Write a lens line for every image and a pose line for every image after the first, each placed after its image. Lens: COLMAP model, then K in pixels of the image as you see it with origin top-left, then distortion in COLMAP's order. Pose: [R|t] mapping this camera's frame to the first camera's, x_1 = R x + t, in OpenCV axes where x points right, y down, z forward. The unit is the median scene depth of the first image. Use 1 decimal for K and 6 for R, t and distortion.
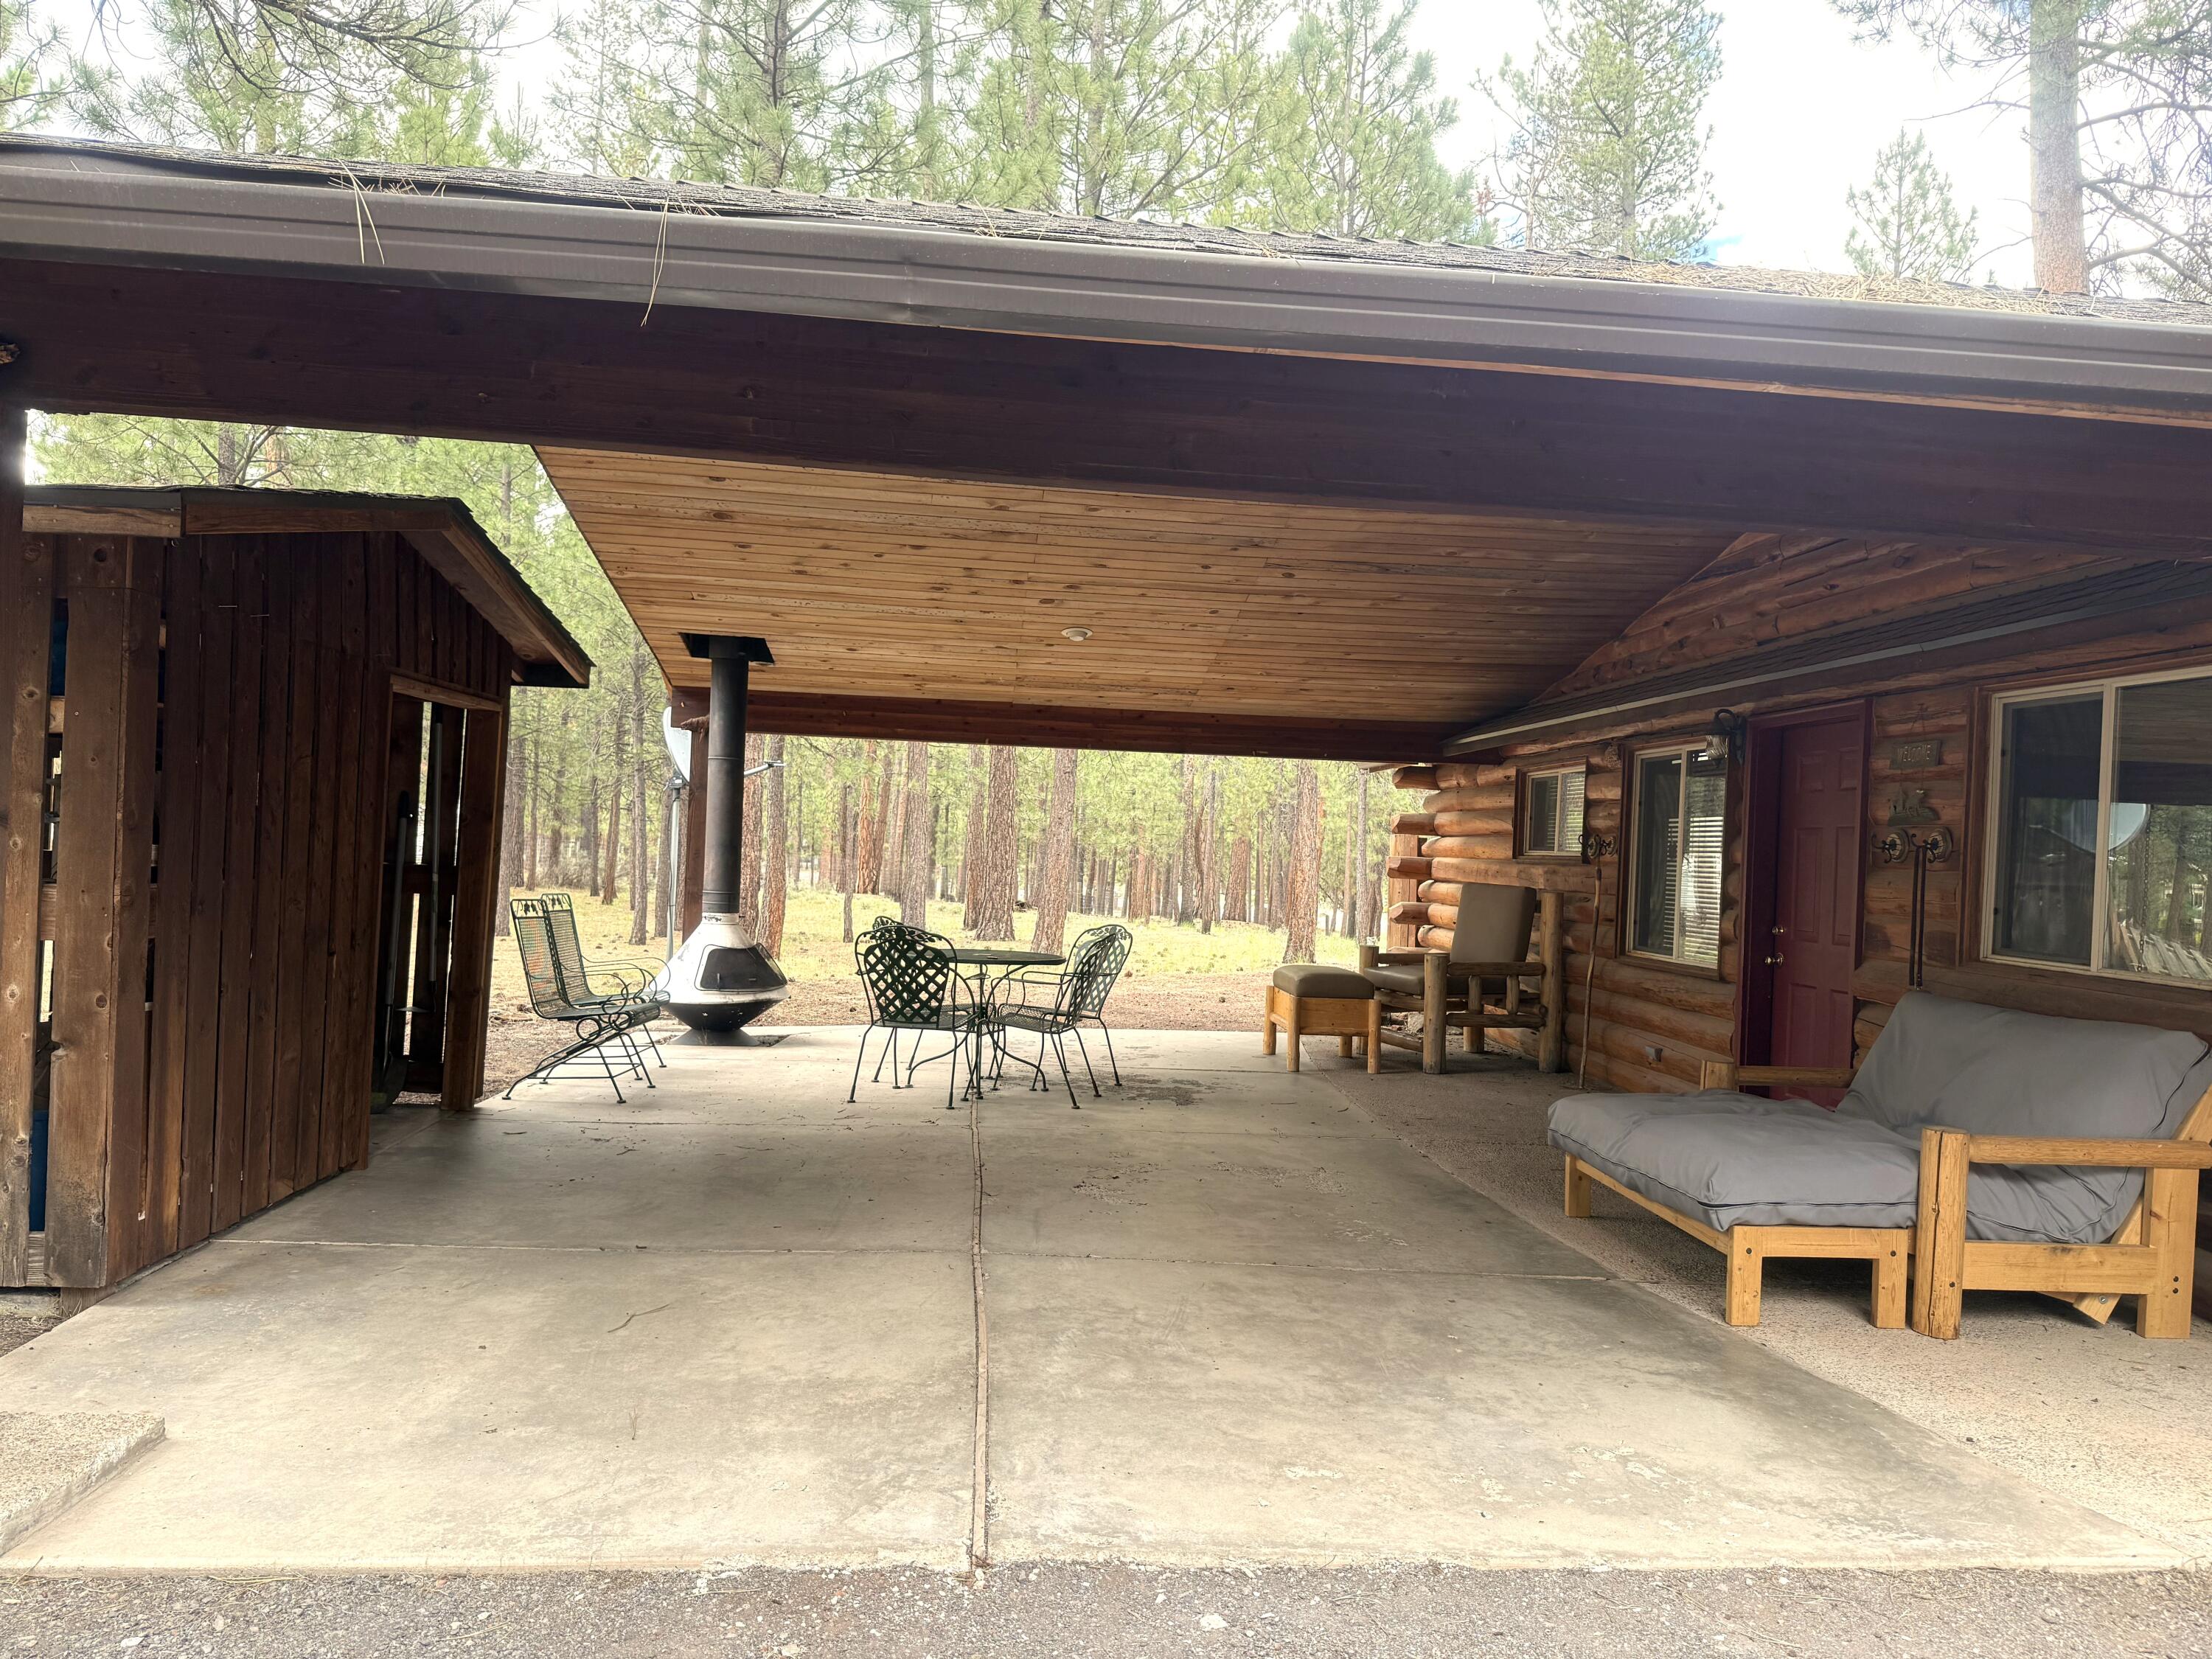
lens RADIAL K [[1570.6, 0, 1106.0], [0, 1570.6, 829.5], [0, 0, 1]] dist [0.080008, -0.080021]
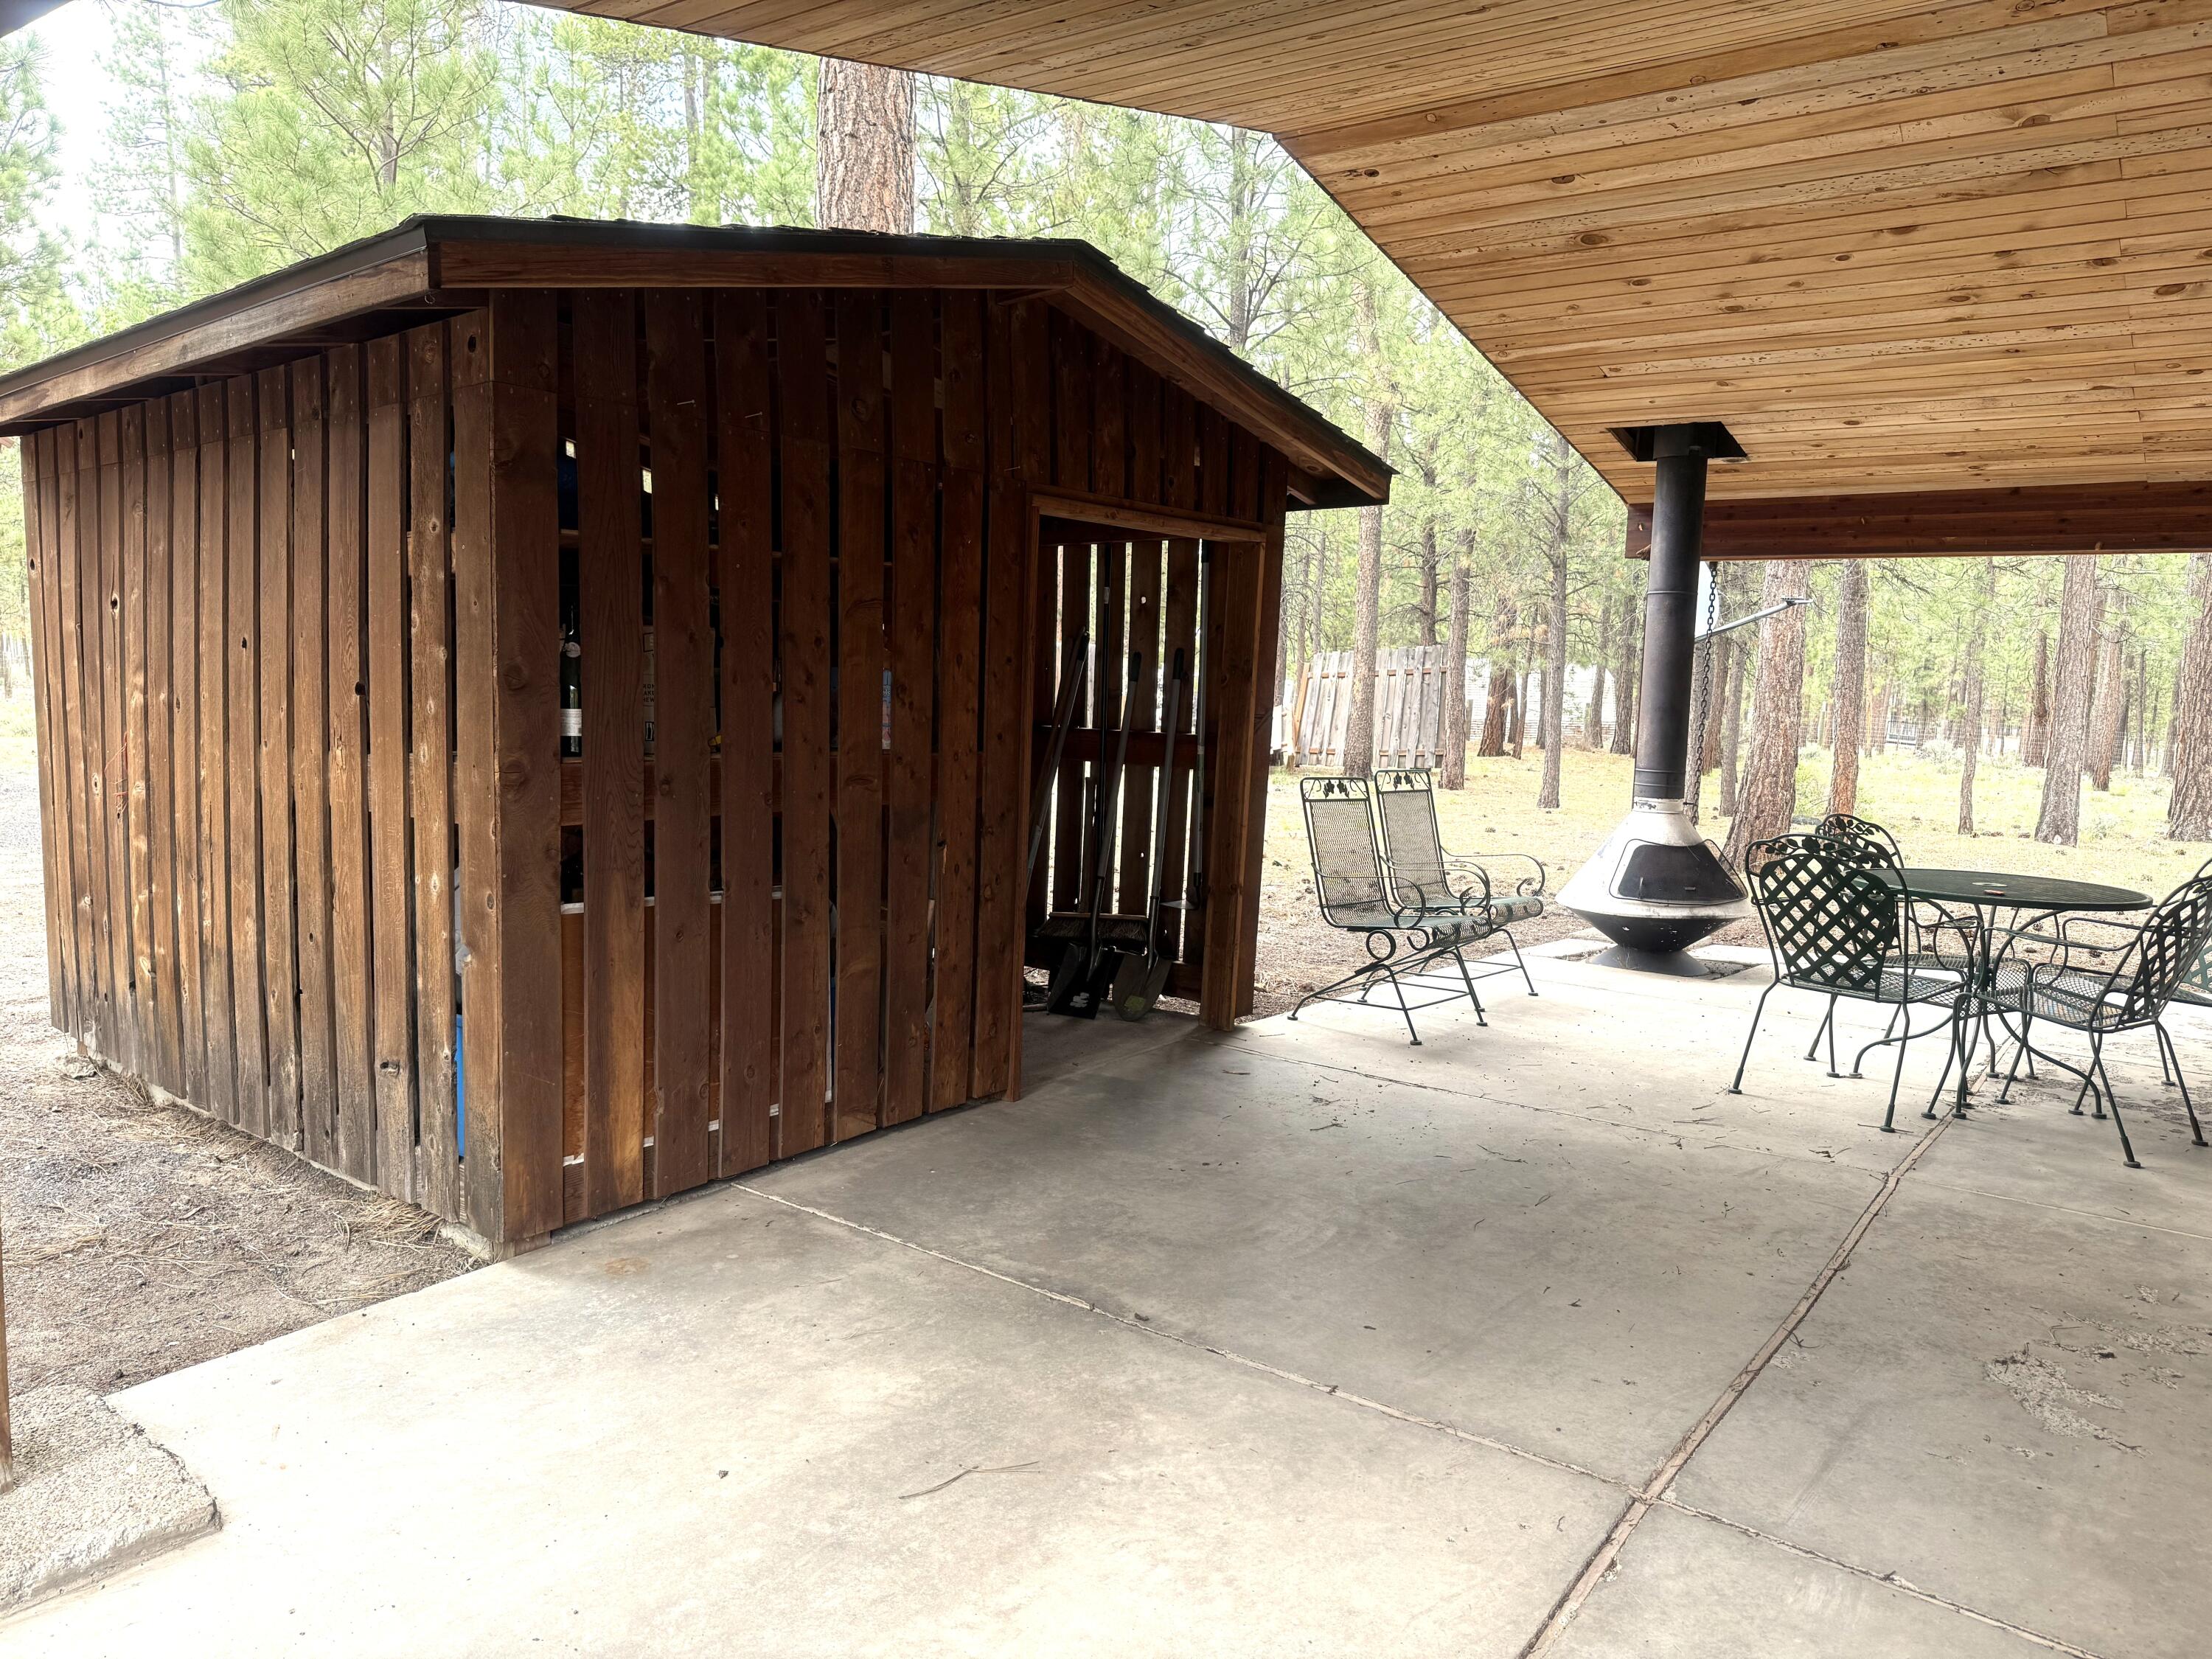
lens RADIAL K [[1570.6, 0, 1106.0], [0, 1570.6, 829.5], [0, 0, 1]] dist [0.080008, -0.080021]
pose [[0.754073, 0.048372, -0.655007, 0.073816], [0.007511, 0.996584, 0.082244, 0.003699], [0.656748, -0.066937, 0.751134, 0.320133]]
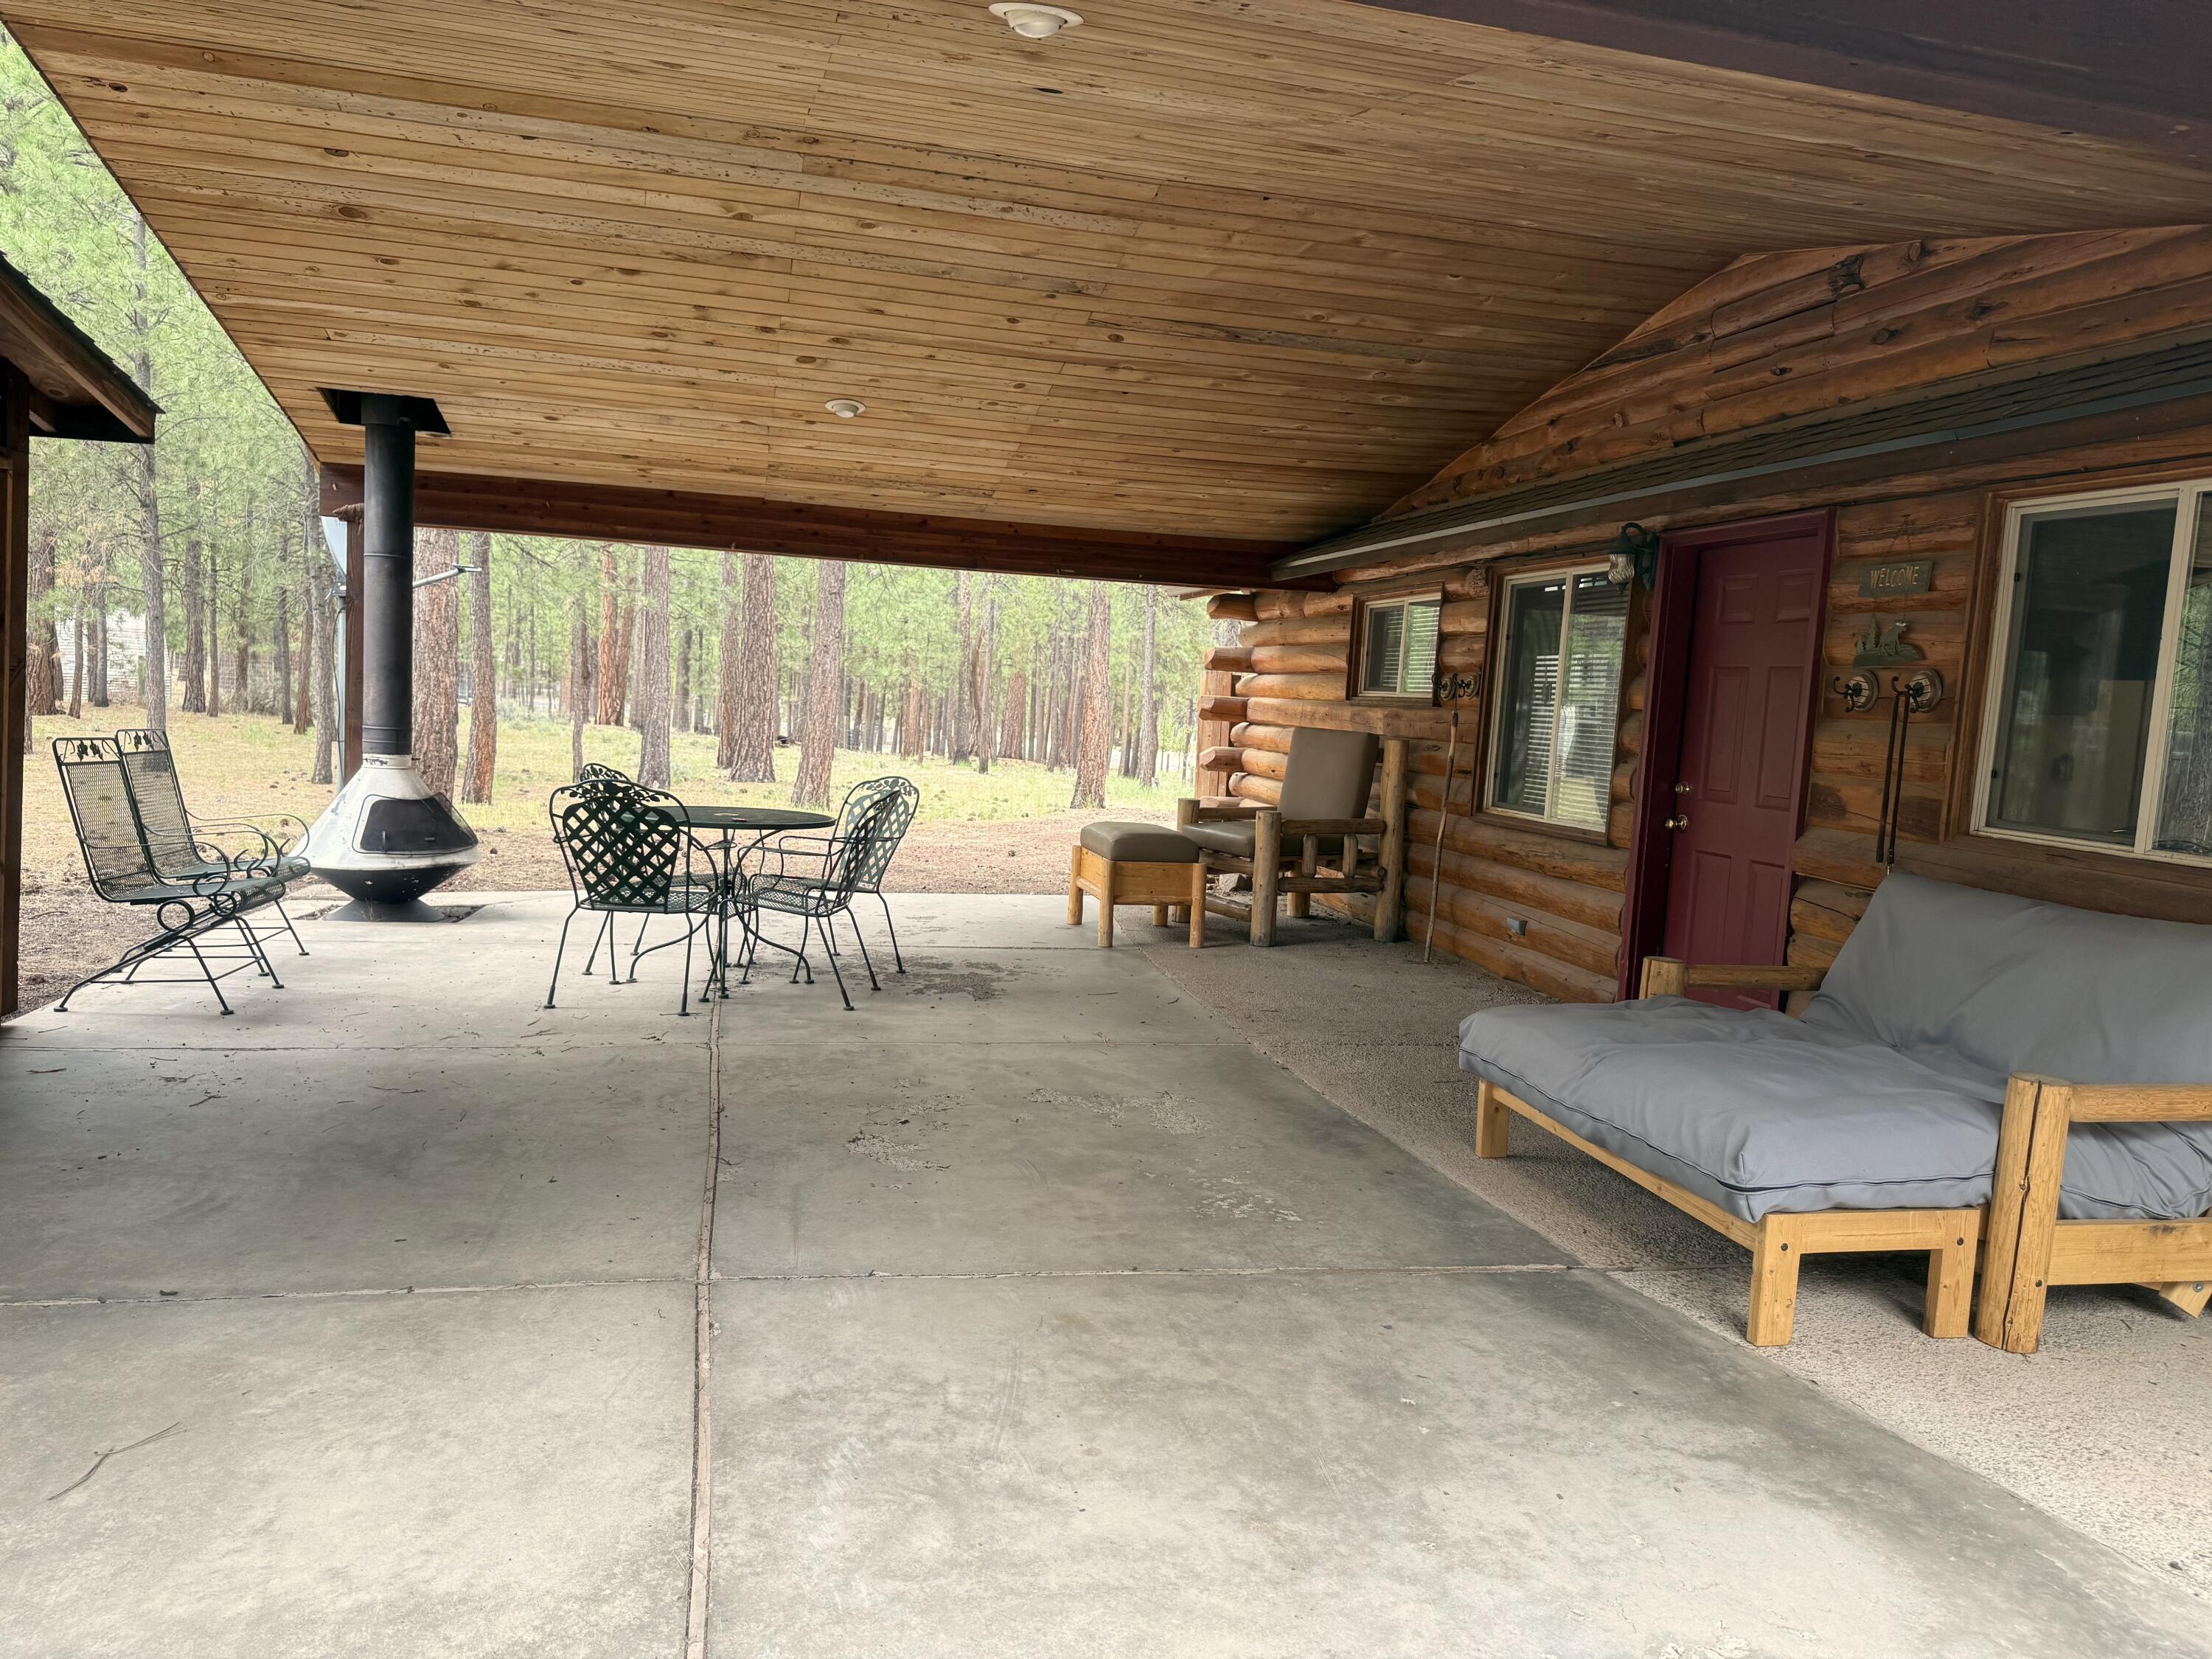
lens RADIAL K [[1575.7, 0, 1103.7], [0, 1575.7, 840.4], [0, 0, 1]] dist [0.078776, -0.123955]
pose [[0.989334, 0.000058, 0.145665, -0.007378], [-0.016372, 0.993708, 0.110799, 0.001834], [-0.144742, -0.112002, 0.983110, 0.207226]]
